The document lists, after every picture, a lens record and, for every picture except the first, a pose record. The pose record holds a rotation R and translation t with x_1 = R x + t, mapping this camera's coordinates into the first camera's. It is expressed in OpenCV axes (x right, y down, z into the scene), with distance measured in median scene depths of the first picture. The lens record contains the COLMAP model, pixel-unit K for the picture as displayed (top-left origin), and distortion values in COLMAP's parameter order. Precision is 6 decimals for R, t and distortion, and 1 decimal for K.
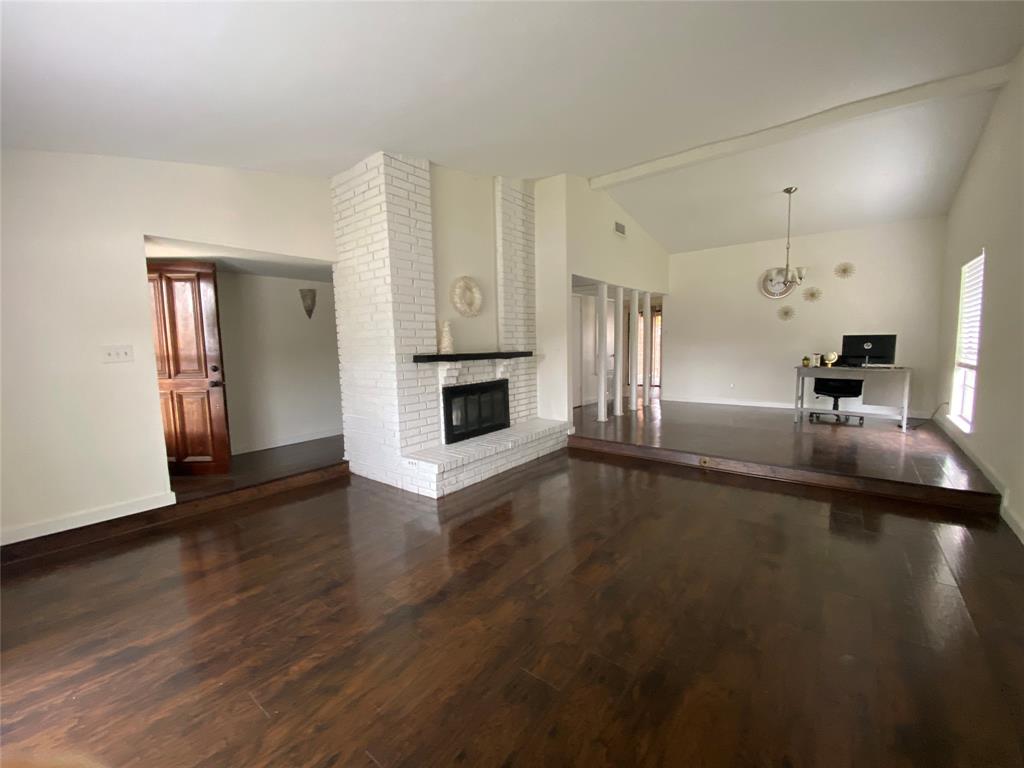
lens RADIAL K [[403.6, 0, 500.6], [0, 403.6, 391.1], [0, 0, 1]] dist [-0.007753, -0.004979]
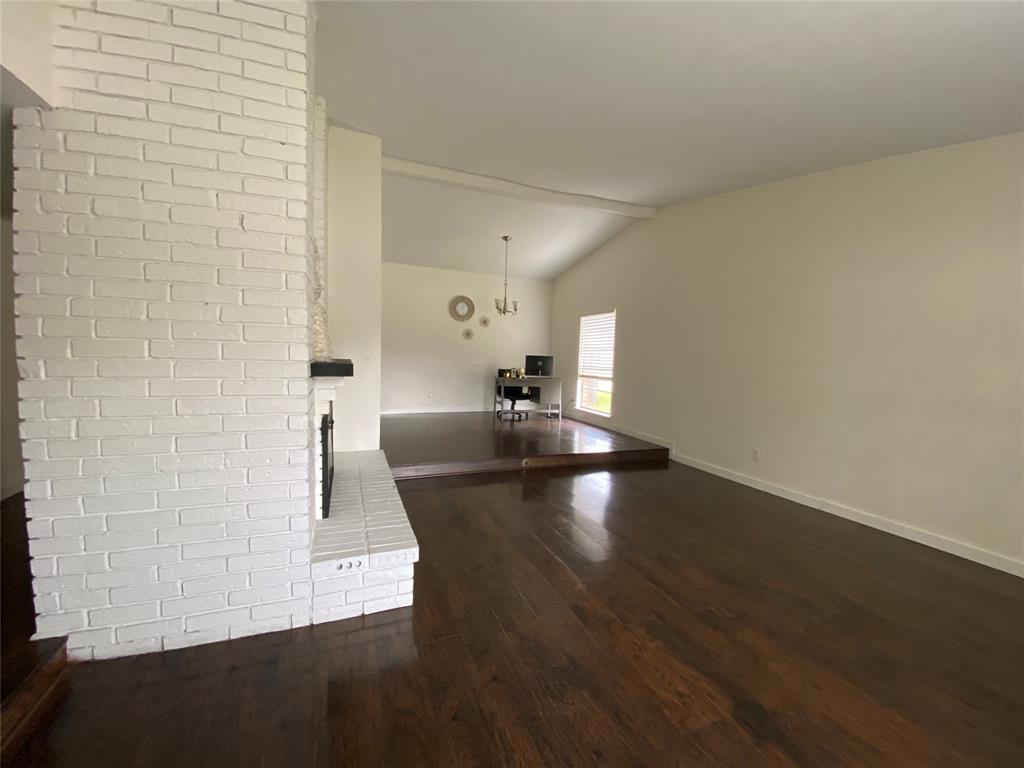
lens RADIAL K [[403.6, 0, 488.9], [0, 403.6, 396.0], [0, 0, 1]] dist [-0.007753, -0.004979]
pose [[0.528543, -0.045766, 0.847672, -0.452468], [0.053330, 0.998363, 0.020649, -0.039128], [-0.847230, 0.034292, 0.530118, 0.434721]]
